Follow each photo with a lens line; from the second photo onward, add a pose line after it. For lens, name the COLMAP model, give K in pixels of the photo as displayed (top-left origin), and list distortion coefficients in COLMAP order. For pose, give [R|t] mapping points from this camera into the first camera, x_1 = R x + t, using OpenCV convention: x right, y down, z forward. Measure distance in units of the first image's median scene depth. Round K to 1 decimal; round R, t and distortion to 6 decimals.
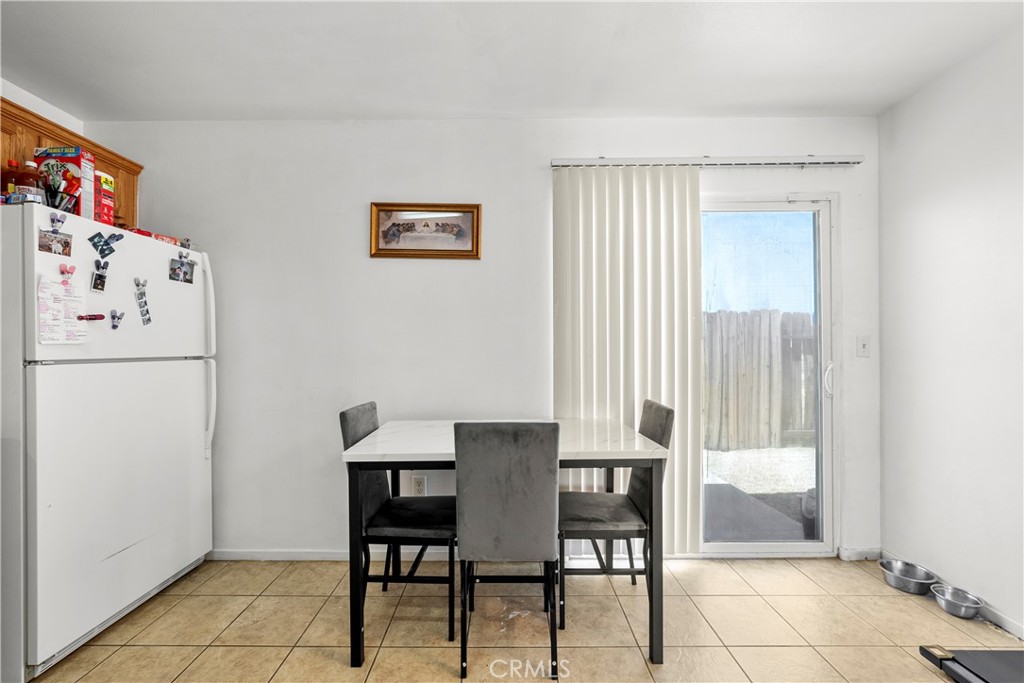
lens RADIAL K [[420.7, 0, 504.1], [0, 420.7, 344.6], [0, 0, 1]] dist [-0.001298, -0.000102]
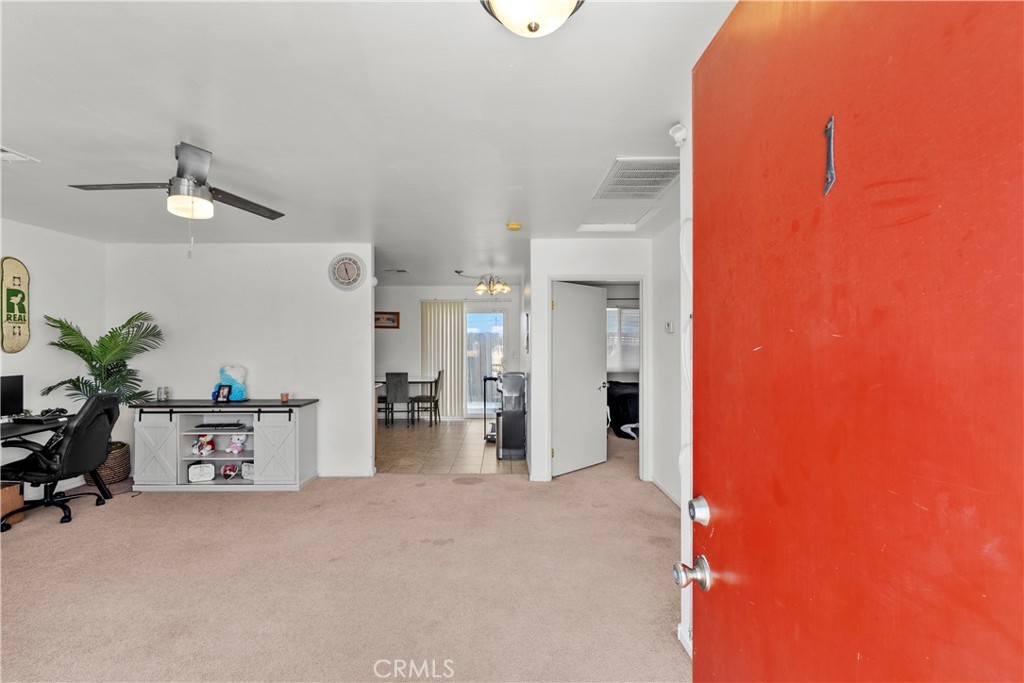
lens RADIAL K [[436.2, 0, 504.6], [0, 436.2, 341.5], [0, 0, 1]] dist [0.000157, 0.000160]
pose [[0.999985, 0.001272, 0.005364, 0.879608], [-0.001318, 0.999962, 0.008570, -0.153646], [-0.005353, -0.008577, 0.999949, -2.860002]]
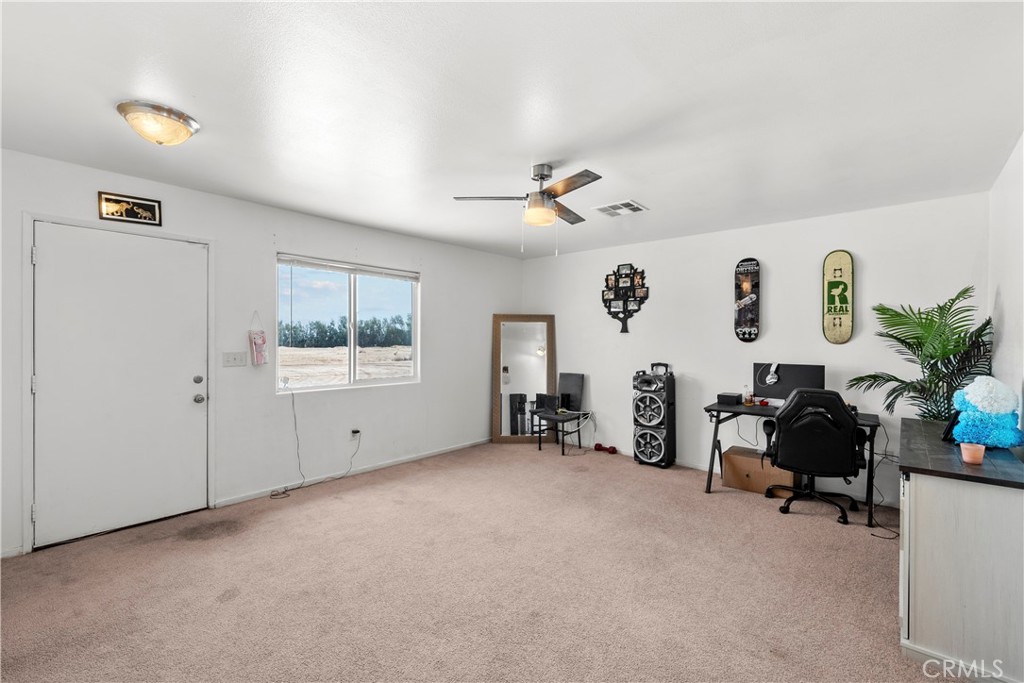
lens RADIAL K [[442.5, 0, 505.5], [0, 442.5, 339.4], [0, 0, 1]] dist [0.000324, -0.000027]
pose [[-0.662394, -0.001414, -0.749154, 1.186321], [0.002771, 0.999987, -0.004337, -0.101565], [0.749150, -0.004949, -0.662382, -0.816190]]
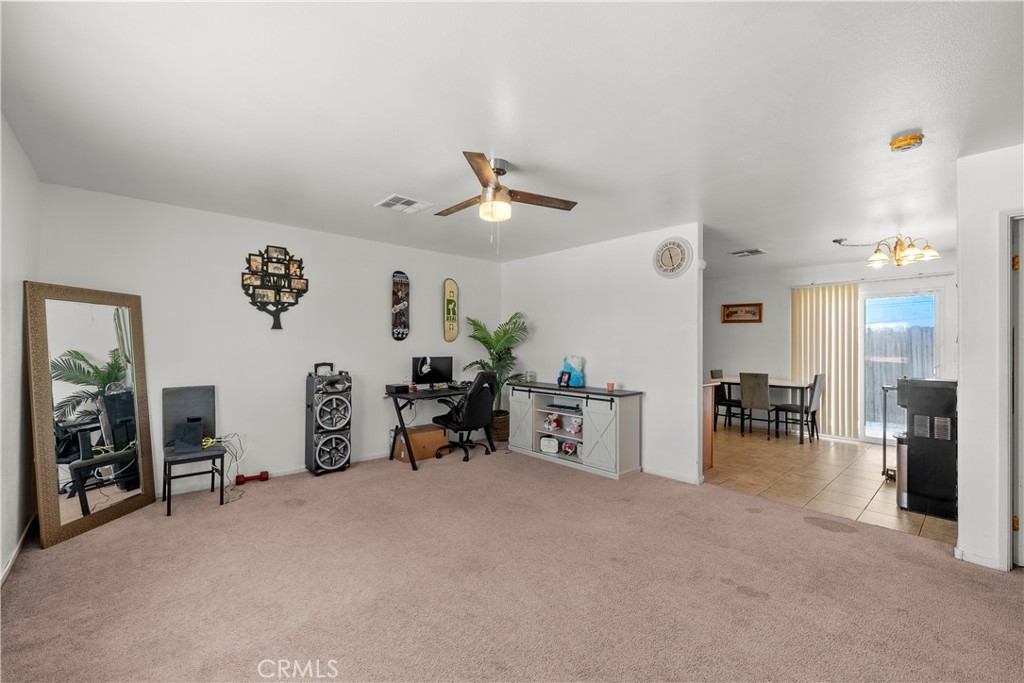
lens RADIAL K [[426.2, 0, 507.1], [0, 426.2, 341.4], [0, 0, 1]] dist [0.000060, 0.000012]
pose [[0.671348, 0.001429, -0.741141, 1.065776], [0.000086, 0.999998, 0.002006, -0.094776], [0.741143, -0.001410, 0.671346, -2.556487]]
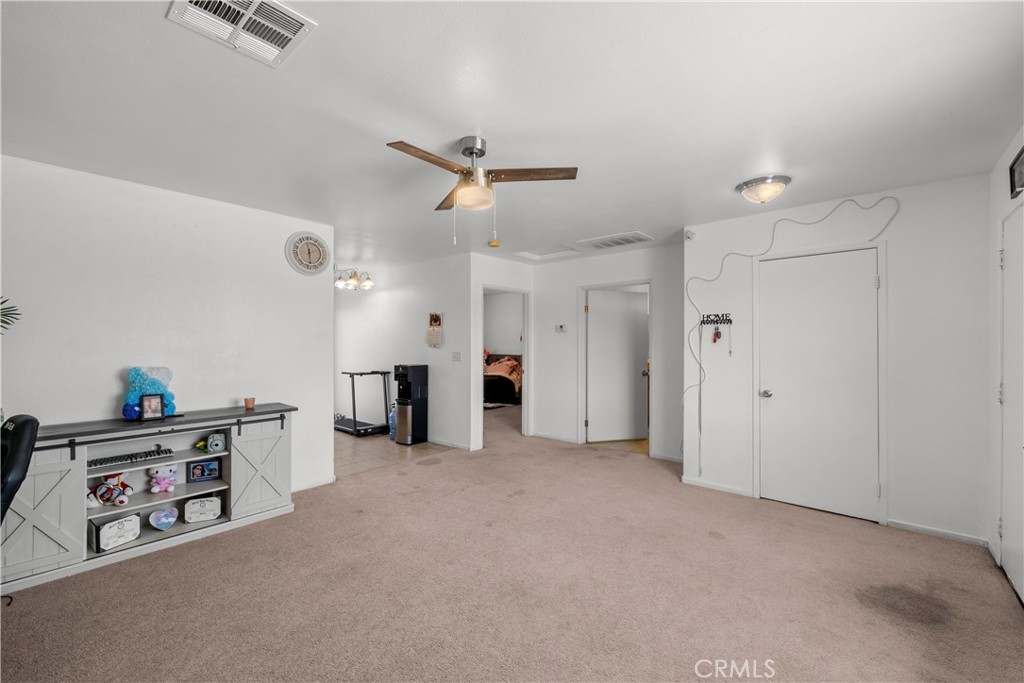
lens RADIAL K [[419.1, 0, 505.4], [0, 419.1, 340.5], [0, 0, 1]] dist [0.000268, 0.000099]
pose [[0.657654, 0.008342, 0.753274, -0.770766], [-0.012525, 0.999922, -0.000138, -0.111646], [-0.753216, -0.009344, 0.657707, -2.507528]]
